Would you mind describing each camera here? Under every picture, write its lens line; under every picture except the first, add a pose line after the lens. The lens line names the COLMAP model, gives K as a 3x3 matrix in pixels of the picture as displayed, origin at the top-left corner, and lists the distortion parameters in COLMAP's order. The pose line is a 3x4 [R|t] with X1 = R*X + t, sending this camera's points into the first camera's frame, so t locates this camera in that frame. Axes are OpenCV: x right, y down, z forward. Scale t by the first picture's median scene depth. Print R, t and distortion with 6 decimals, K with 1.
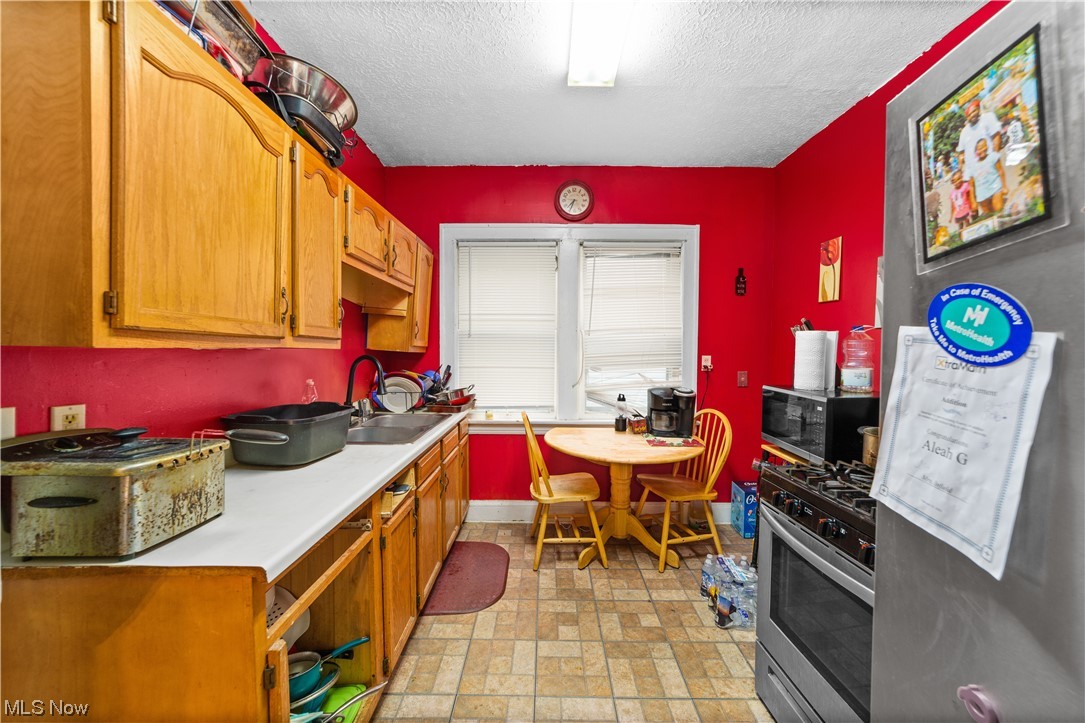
lens RADIAL K [[417.8, 0, 542.5], [0, 417.8, 362.4], [0, 0, 1]] dist [-0.017986, 0.000295]
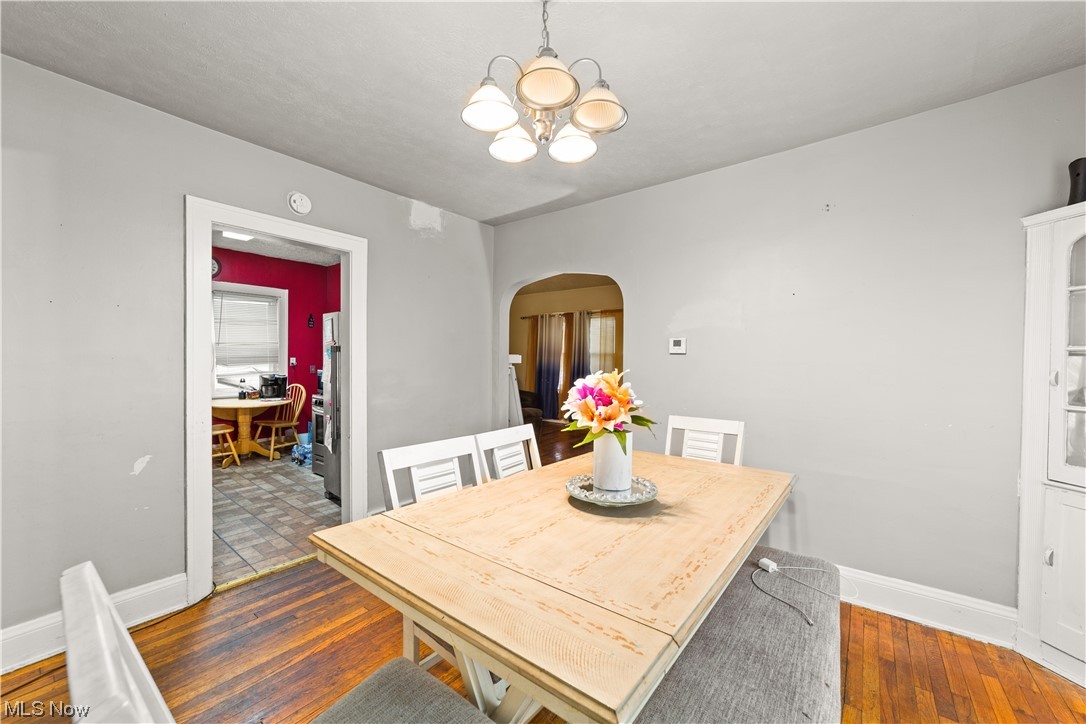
lens RADIAL K [[418.1, 0, 537.4], [0, 418.1, 367.2], [0, 0, 1]] dist [-0.017986, 0.000295]
pose [[0.625556, -0.011404, 0.780096, -0.476856], [0.018263, 0.999833, -0.000028, 0.057061], [-0.779965, 0.014264, 0.625660, -1.295980]]
